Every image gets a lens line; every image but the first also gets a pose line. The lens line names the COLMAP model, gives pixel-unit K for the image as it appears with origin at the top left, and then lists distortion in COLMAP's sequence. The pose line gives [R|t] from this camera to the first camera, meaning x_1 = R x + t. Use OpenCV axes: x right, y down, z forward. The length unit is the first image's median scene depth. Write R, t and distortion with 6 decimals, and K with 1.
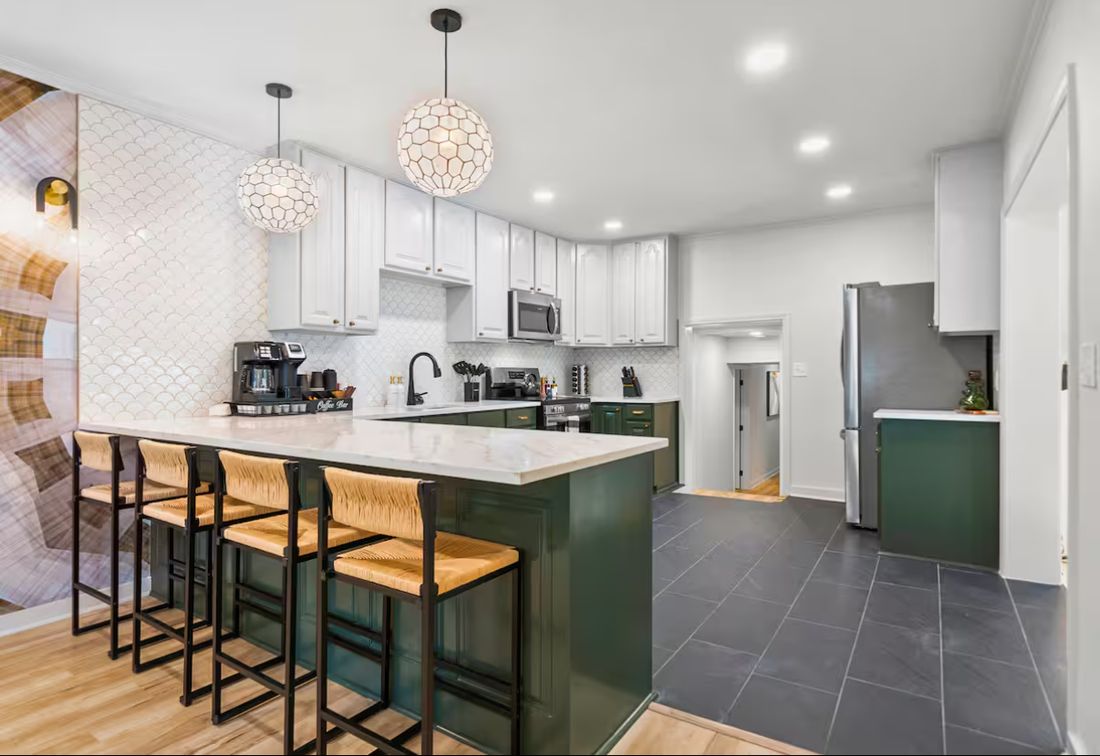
lens RADIAL K [[571.3, 0, 550.5], [0, 571.3, 375.7], [0, 0, 1]] dist [0.004124, 0.000499]
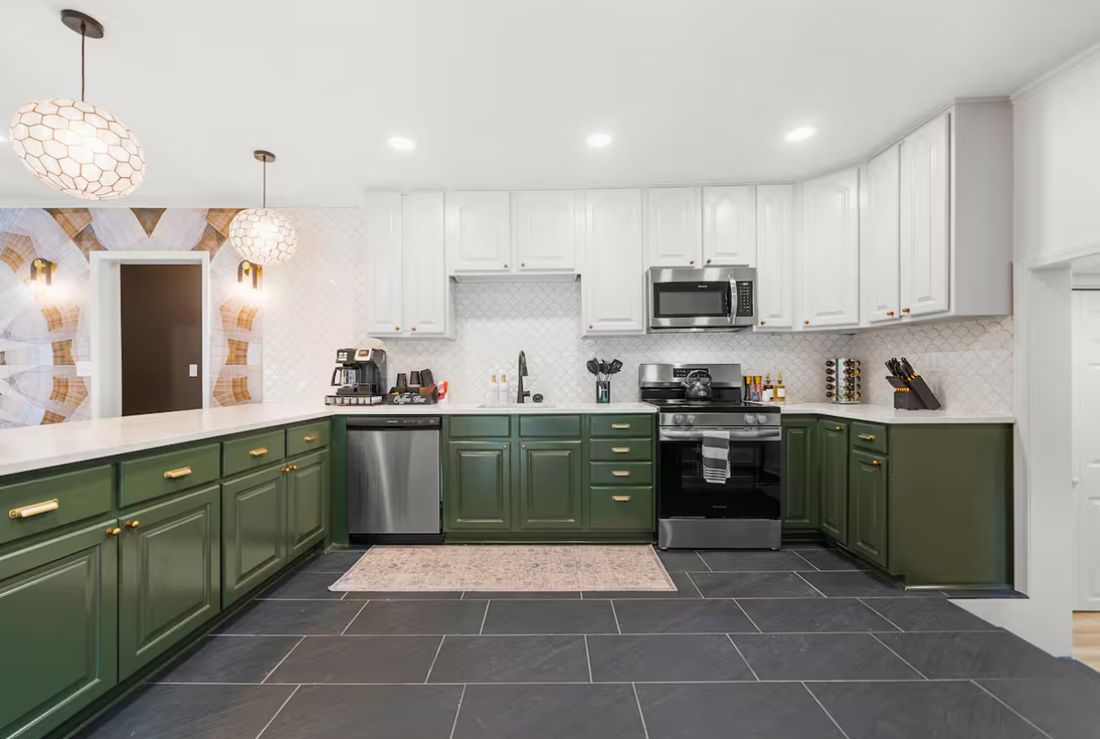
lens RADIAL K [[437.5, 0, 548.6], [0, 437.5, 371.5], [0, 0, 1]] dist [-0.000482, -0.000038]
pose [[0.549675, -0.008460, -0.835336, 0.393554], [0.002627, 0.999961, -0.008399, 0.001615], [0.835375, 0.002422, 0.549676, 0.553781]]
